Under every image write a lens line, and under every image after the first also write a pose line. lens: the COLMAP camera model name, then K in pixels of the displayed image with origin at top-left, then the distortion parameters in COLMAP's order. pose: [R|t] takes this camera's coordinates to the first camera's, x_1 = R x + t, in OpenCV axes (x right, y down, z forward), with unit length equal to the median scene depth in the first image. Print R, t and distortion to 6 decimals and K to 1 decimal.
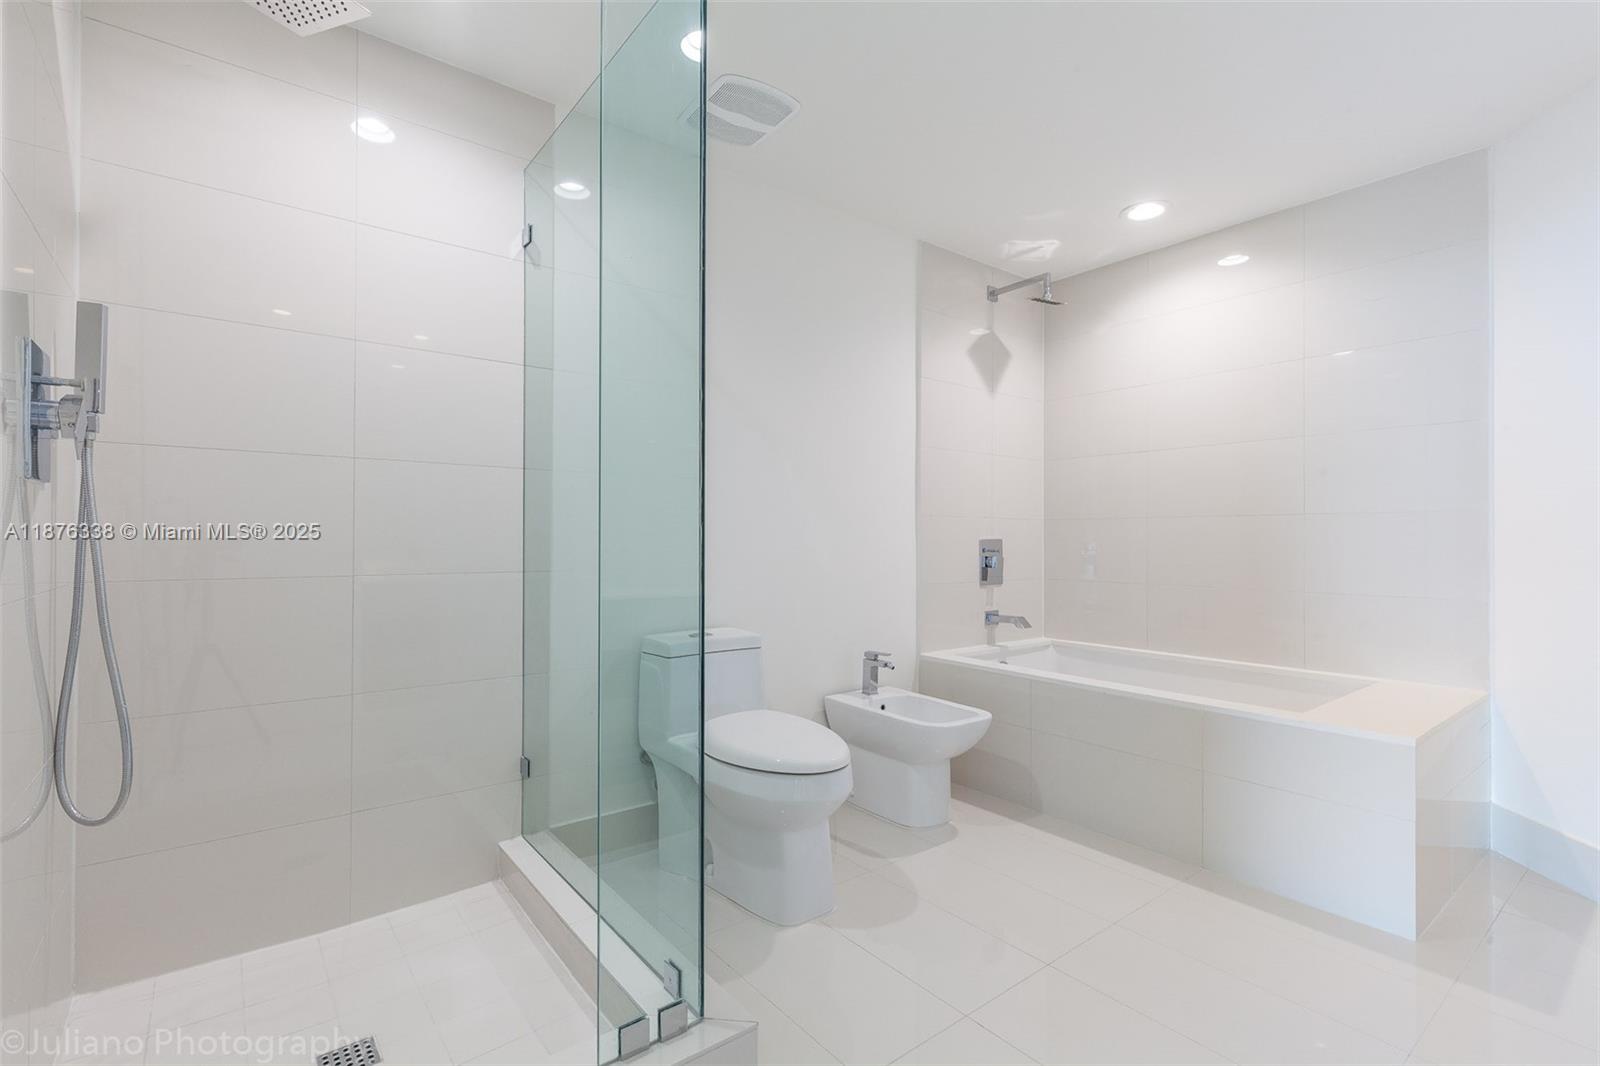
lens RADIAL K [[725.9, 0, 808.5], [0, 725.9, 535.4], [0, 0, 1]] dist [0.015916, -0.005355]
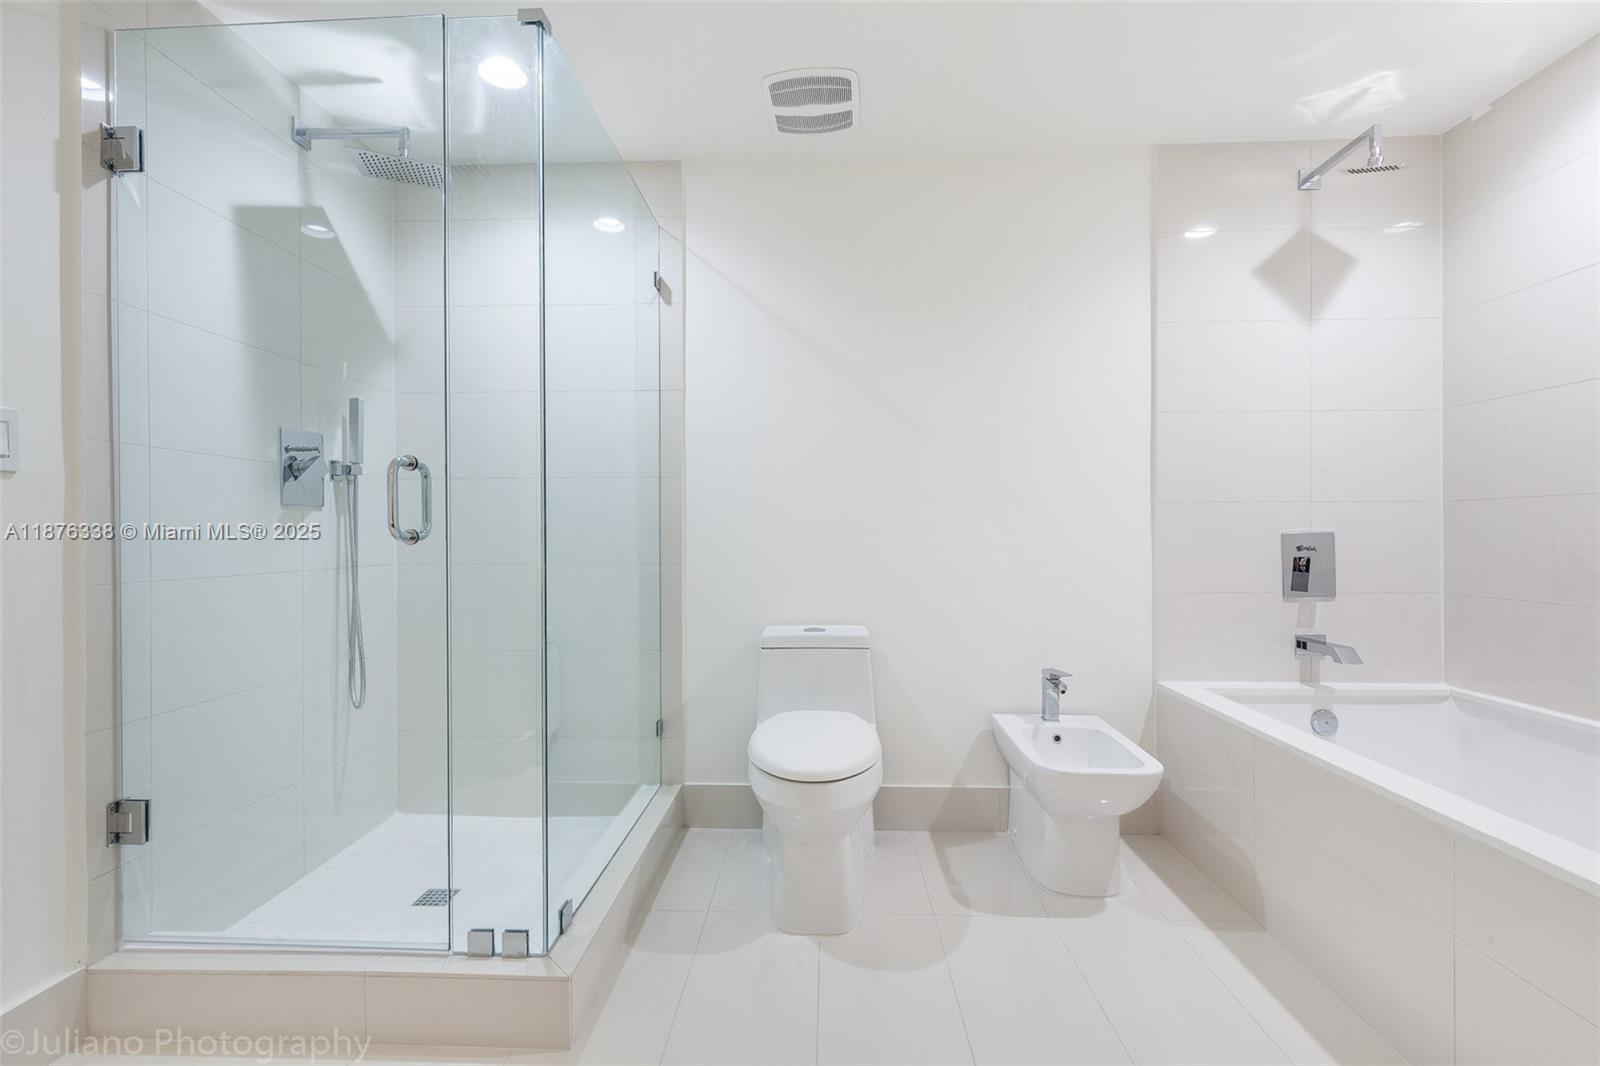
lens RADIAL K [[725.9, 0, 804.7], [0, 725.9, 535.5], [0, 0, 1]] dist [0.015916, -0.005355]
pose [[0.760546, -0.005805, -0.649258, 0.343152], [0.009797, 0.999949, 0.002535, 0.001786], [0.649210, -0.008289, 0.760564, 0.153334]]
